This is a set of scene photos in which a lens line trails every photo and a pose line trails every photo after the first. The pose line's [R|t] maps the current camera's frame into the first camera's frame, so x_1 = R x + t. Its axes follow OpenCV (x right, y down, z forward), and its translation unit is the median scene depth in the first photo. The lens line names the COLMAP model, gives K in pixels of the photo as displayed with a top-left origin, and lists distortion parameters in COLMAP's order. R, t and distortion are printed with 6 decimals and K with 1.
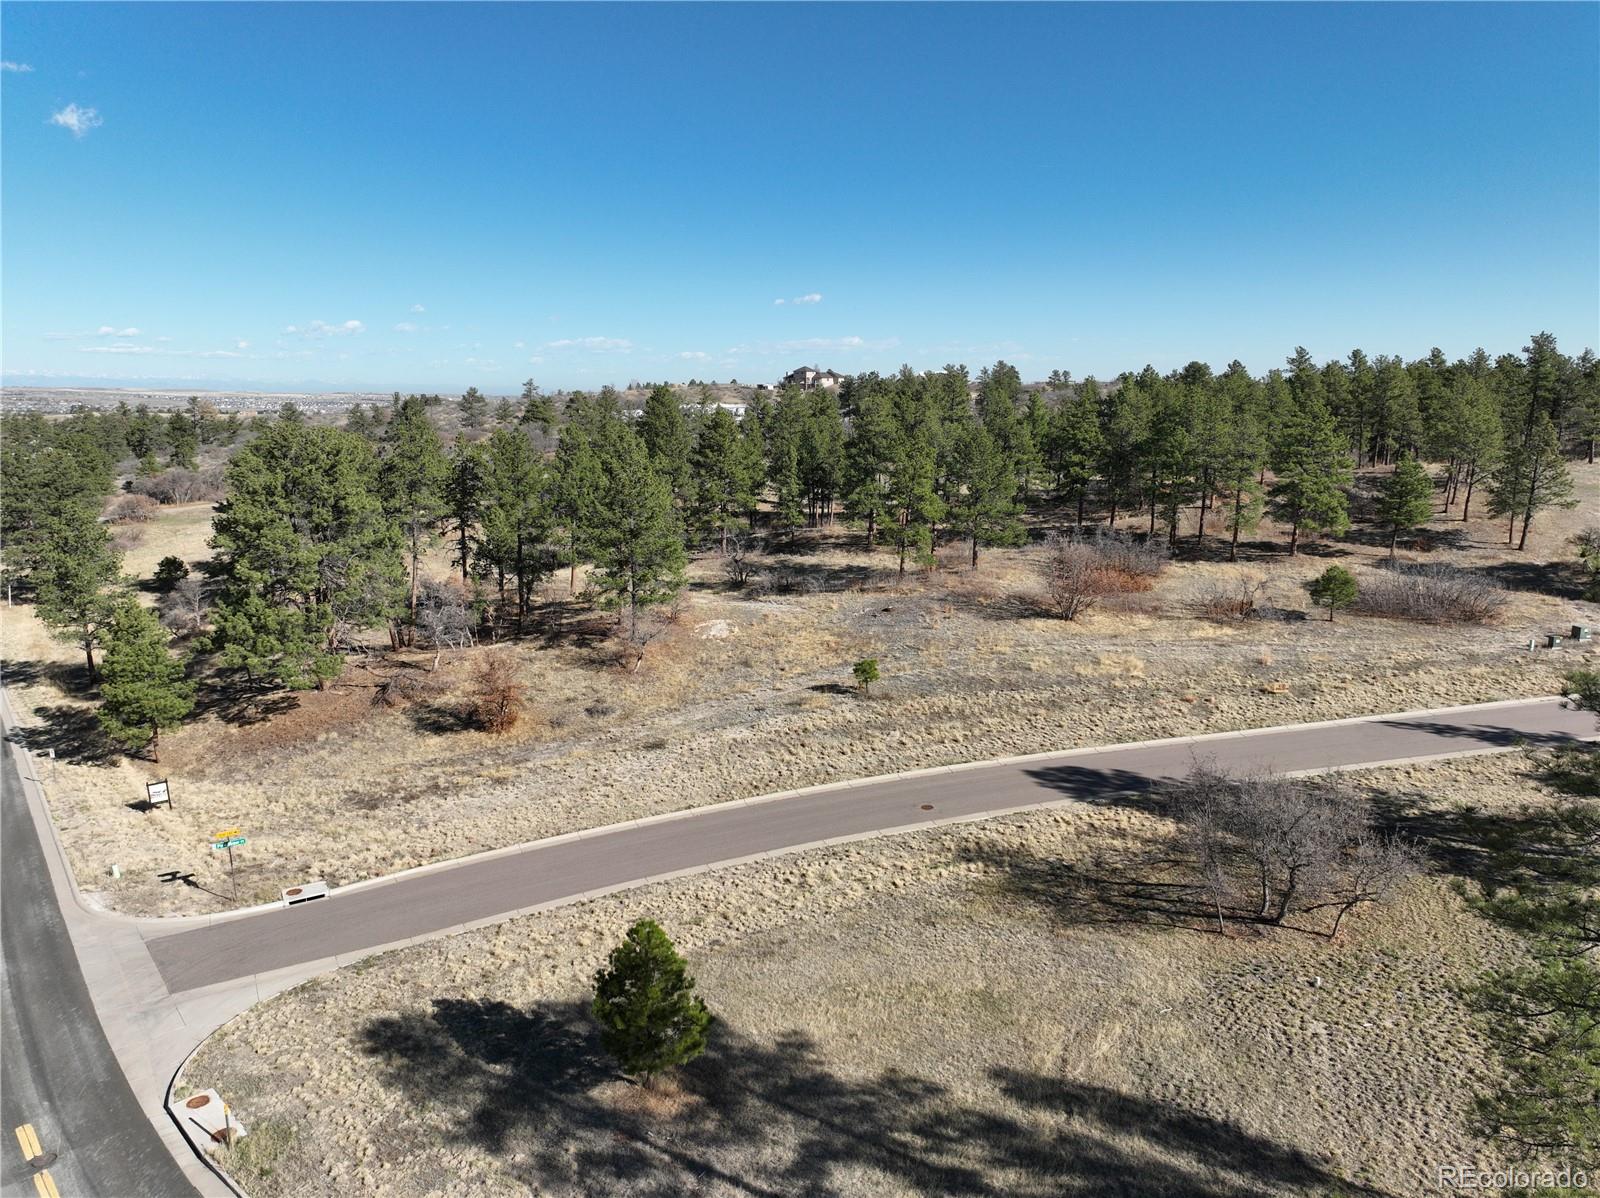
lens RADIAL K [[1122.0, 0, 797.3], [0, 1122.0, 608.2], [0, 0, 1]] dist [-0.006526, 0.024095]
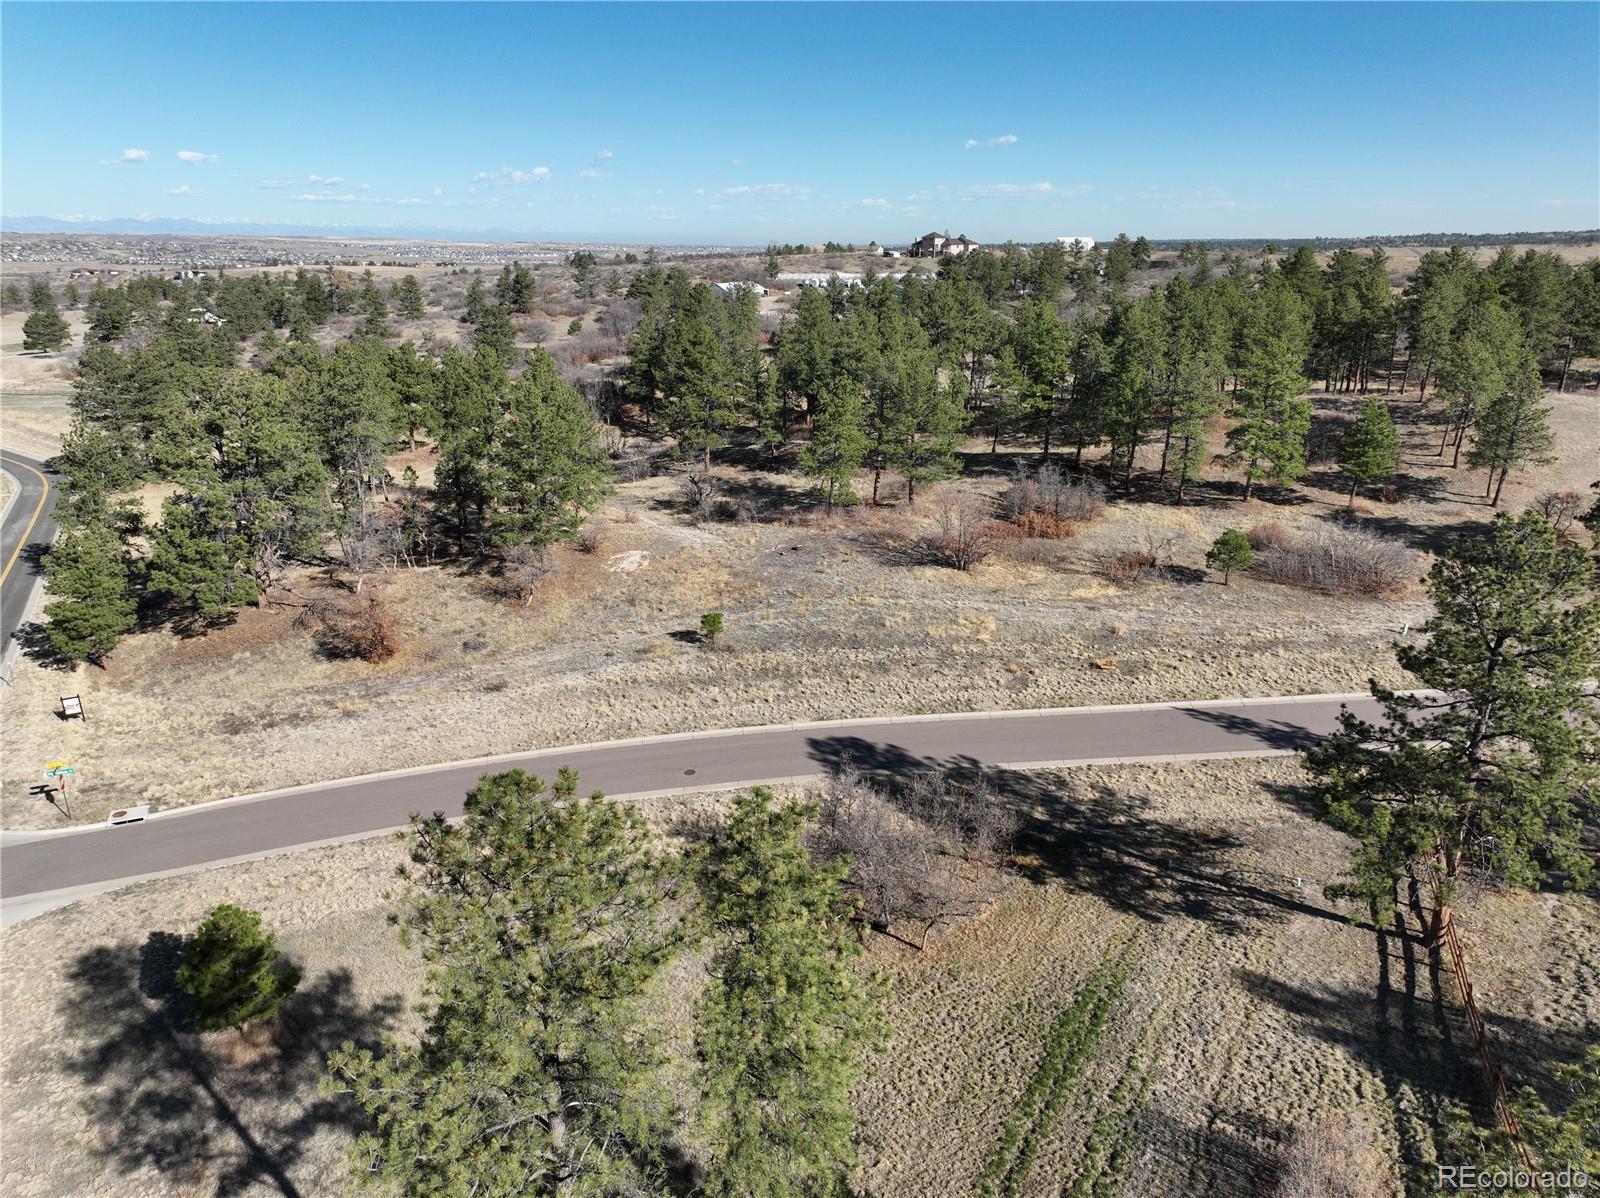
lens RADIAL K [[1122.0, 0, 801.9], [0, 1122.0, 586.6], [0, 0, 1]] dist [-0.006526, 0.024095]
pose [[0.988489, 0.048920, -0.143167, 0.285094], [-0.033048, 0.993247, 0.111215, -0.094879], [0.147641, -0.105203, 0.983430, -0.017328]]
